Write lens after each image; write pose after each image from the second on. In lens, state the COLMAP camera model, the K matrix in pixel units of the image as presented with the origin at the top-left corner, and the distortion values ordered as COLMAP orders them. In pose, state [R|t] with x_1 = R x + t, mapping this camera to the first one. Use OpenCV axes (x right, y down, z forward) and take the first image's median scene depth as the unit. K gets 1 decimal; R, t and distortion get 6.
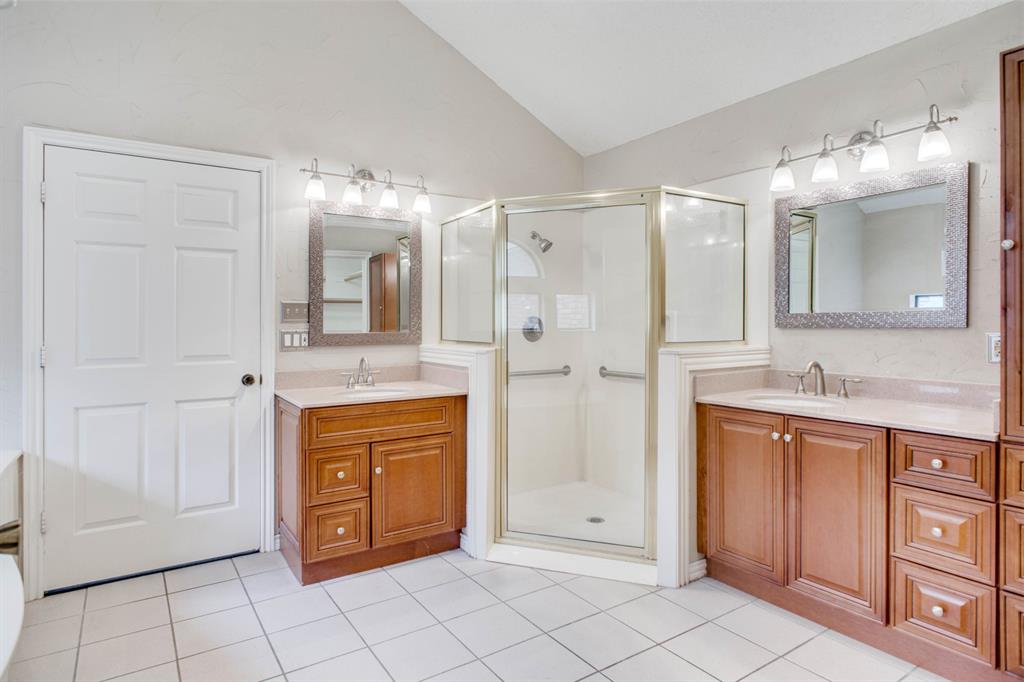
lens RADIAL K [[579.4, 0, 529.5], [0, 579.4, 314.1], [0, 0, 1]] dist [-0.008165, -0.002174]
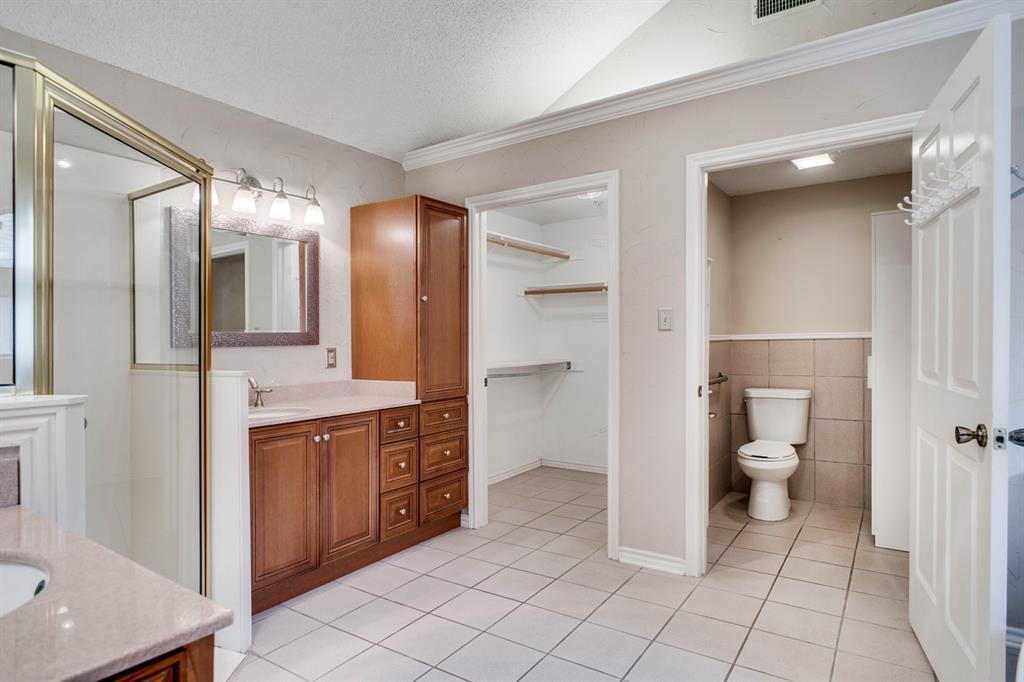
lens RADIAL K [[579.4, 0, 513.0], [0, 579.4, 345.5], [0, 0, 1]] dist [-0.008165, -0.002174]
pose [[-0.364479, 0.001003, 0.931211, -0.774392], [-0.005334, 0.999981, -0.003164, 0.027592], [-0.931196, -0.006120, -0.364467, 1.050929]]
